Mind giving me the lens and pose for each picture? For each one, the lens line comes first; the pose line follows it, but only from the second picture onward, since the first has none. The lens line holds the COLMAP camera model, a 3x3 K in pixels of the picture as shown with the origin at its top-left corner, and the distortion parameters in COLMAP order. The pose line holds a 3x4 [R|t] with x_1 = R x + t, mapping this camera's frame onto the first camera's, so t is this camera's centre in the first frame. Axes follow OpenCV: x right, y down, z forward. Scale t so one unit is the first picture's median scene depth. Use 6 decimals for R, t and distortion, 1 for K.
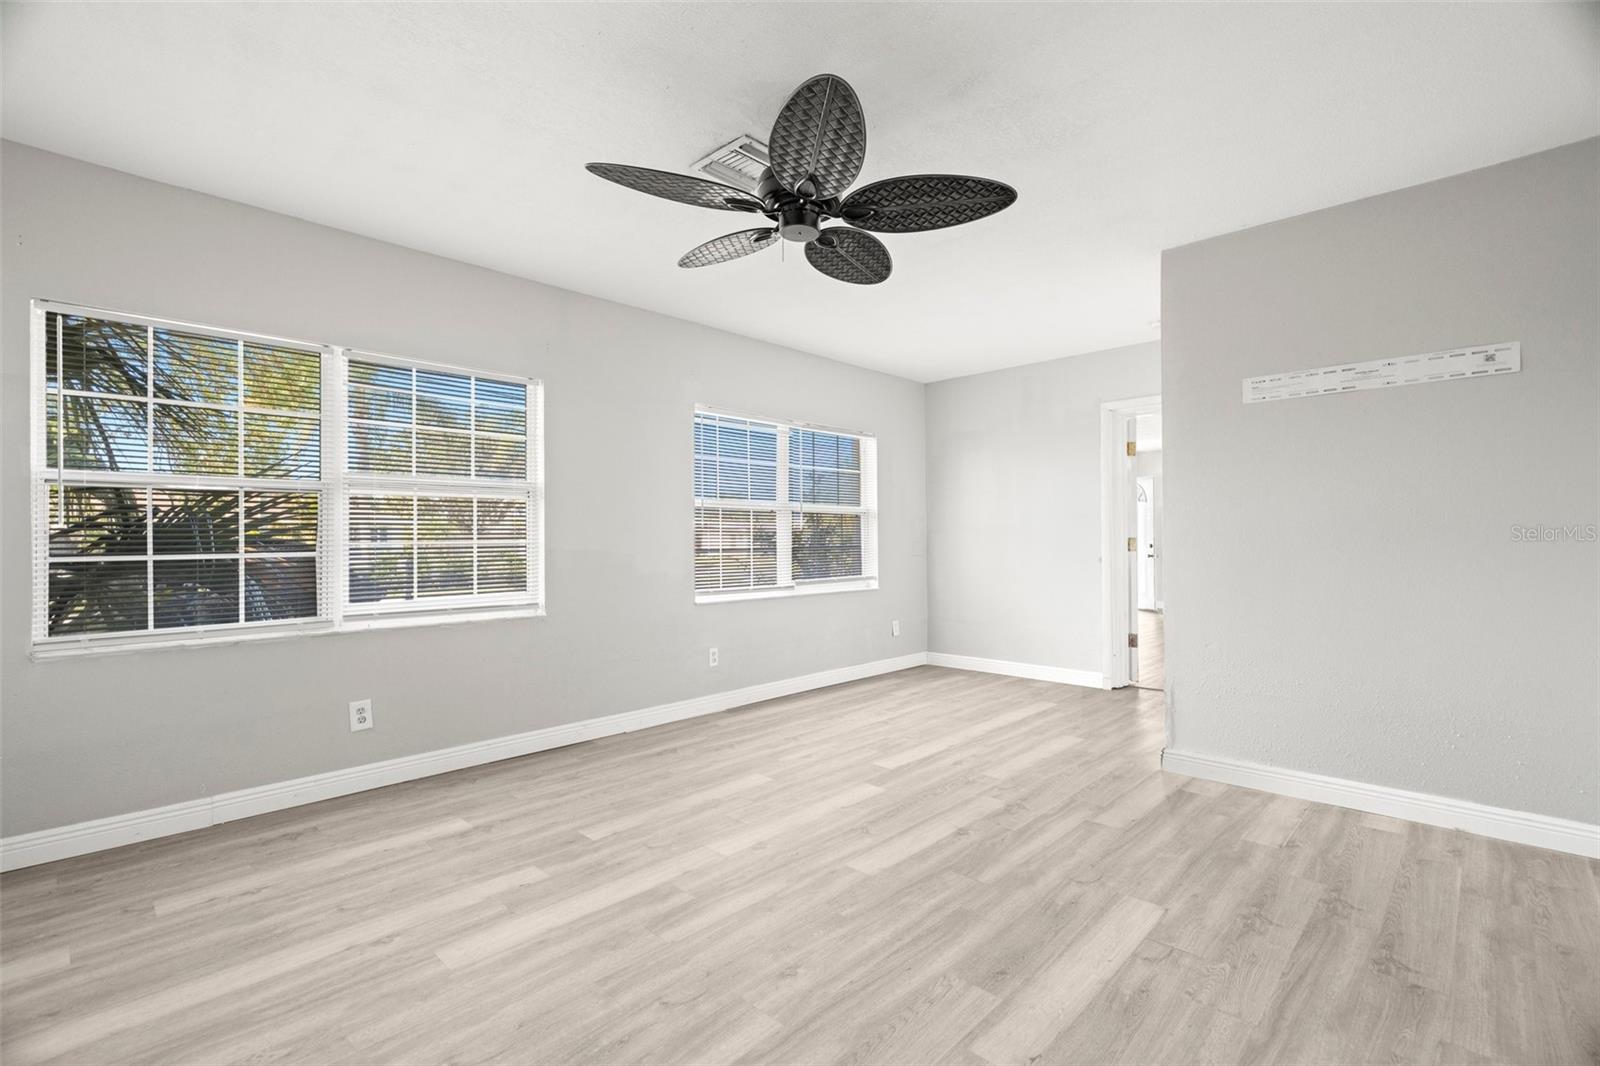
lens RADIAL K [[716.1, 0, 810.5], [0, 716.1, 536.2], [0, 0, 1]] dist [-0.006187, 0.002337]
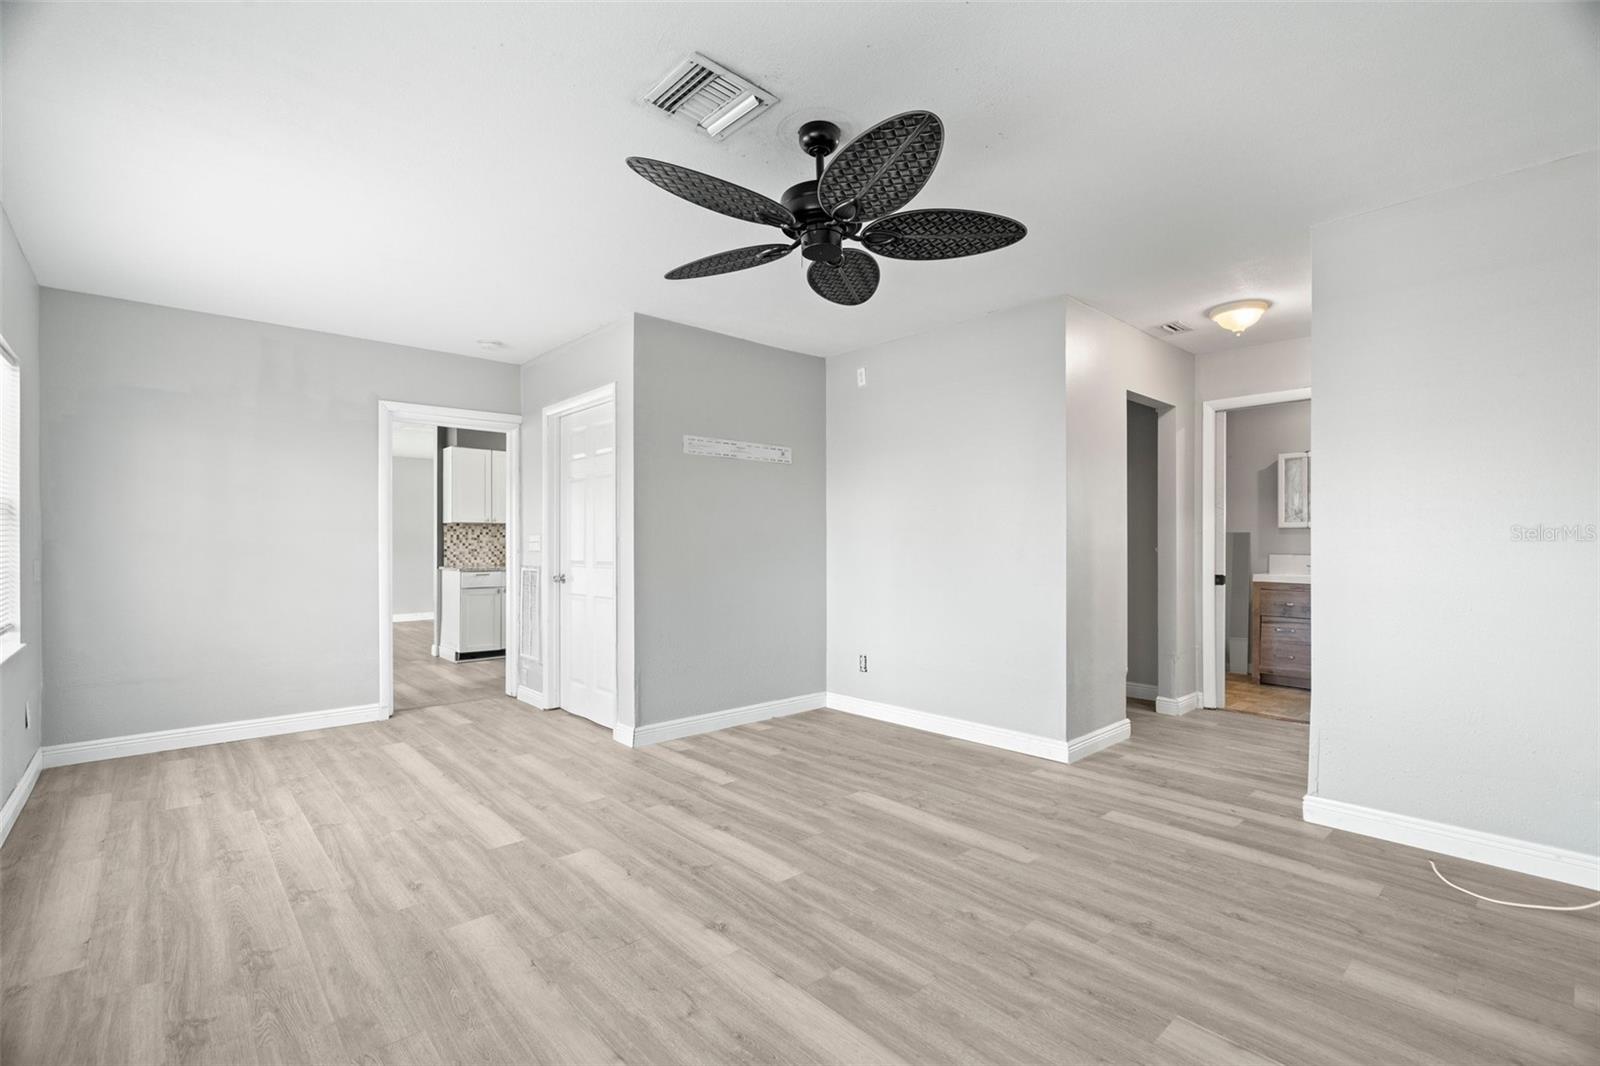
lens RADIAL K [[716.1, 0, 792.9], [0, 716.1, 541.7], [0, 0, 1]] dist [-0.006187, 0.002337]
pose [[0.081272, 0.009814, 0.996644, -0.856995], [-0.005533, 0.999941, -0.009395, -0.007372], [-0.996677, -0.004750, 0.081321, 0.811150]]
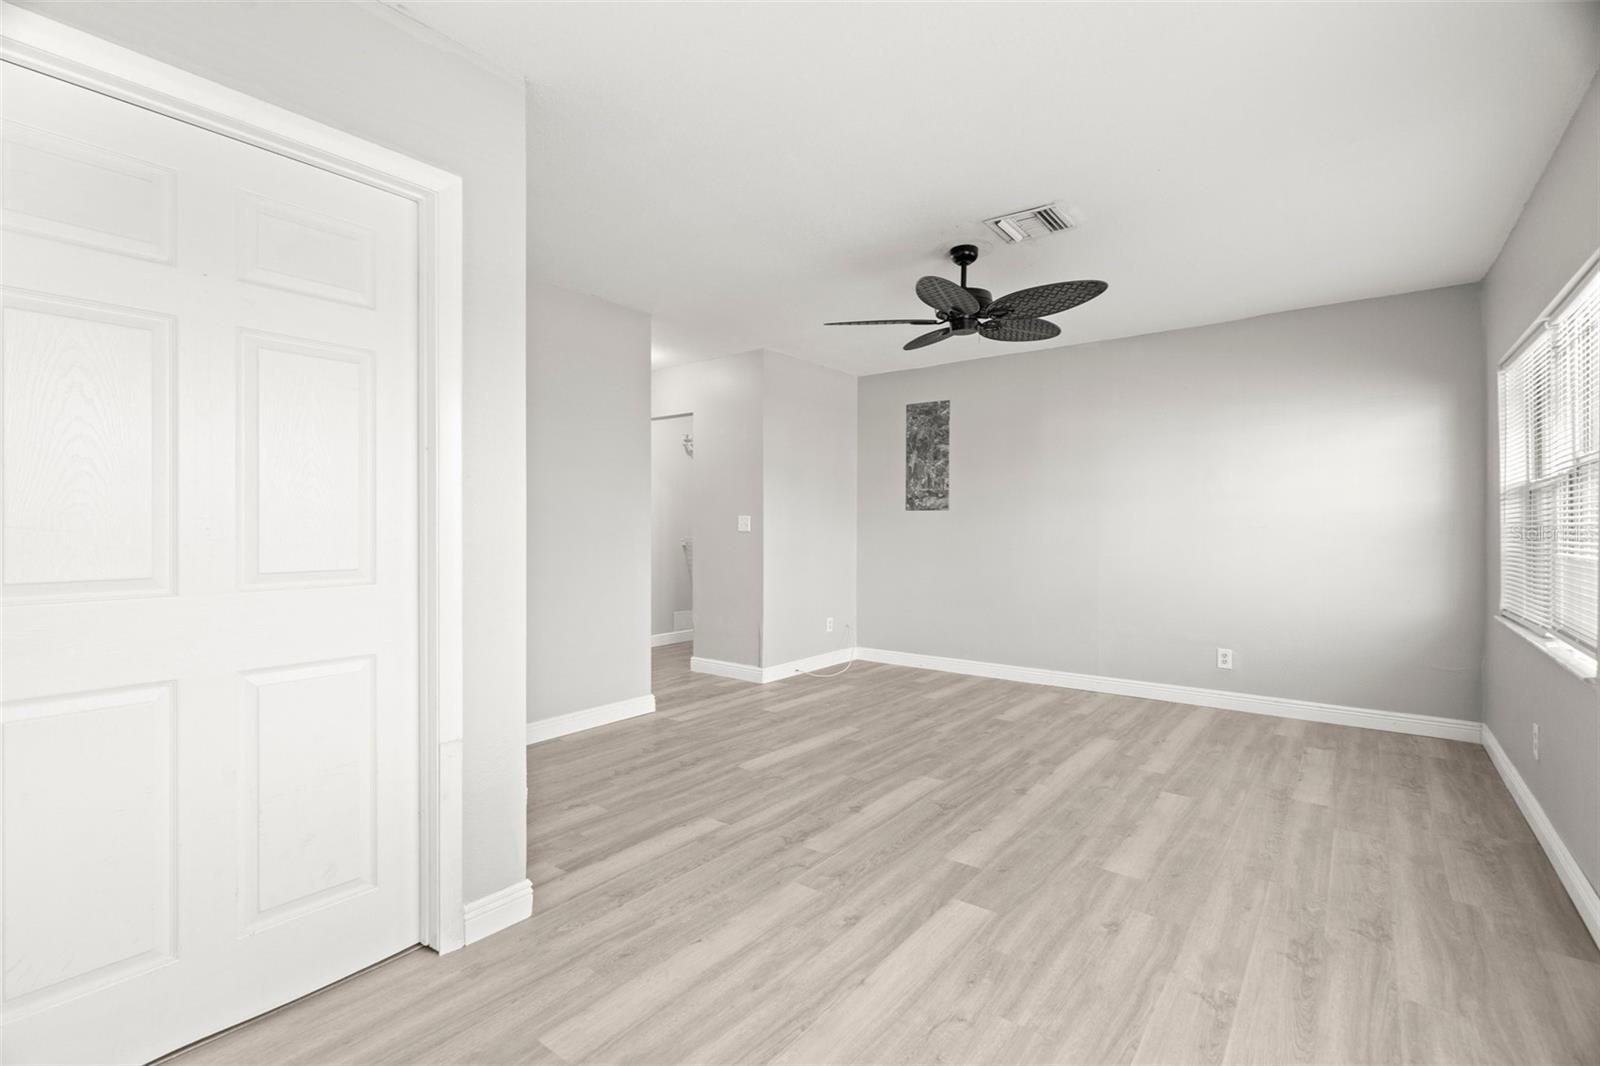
lens RADIAL K [[716.1, 0, 796.1], [0, 716.1, 533.0], [0, 0, 1]] dist [-0.006187, 0.002337]
pose [[-0.996072, 0.004278, -0.088438, 0.397820], [0.004081, 0.999989, 0.002403, -0.010065], [0.088448, 0.002033, -0.996079, 2.081559]]
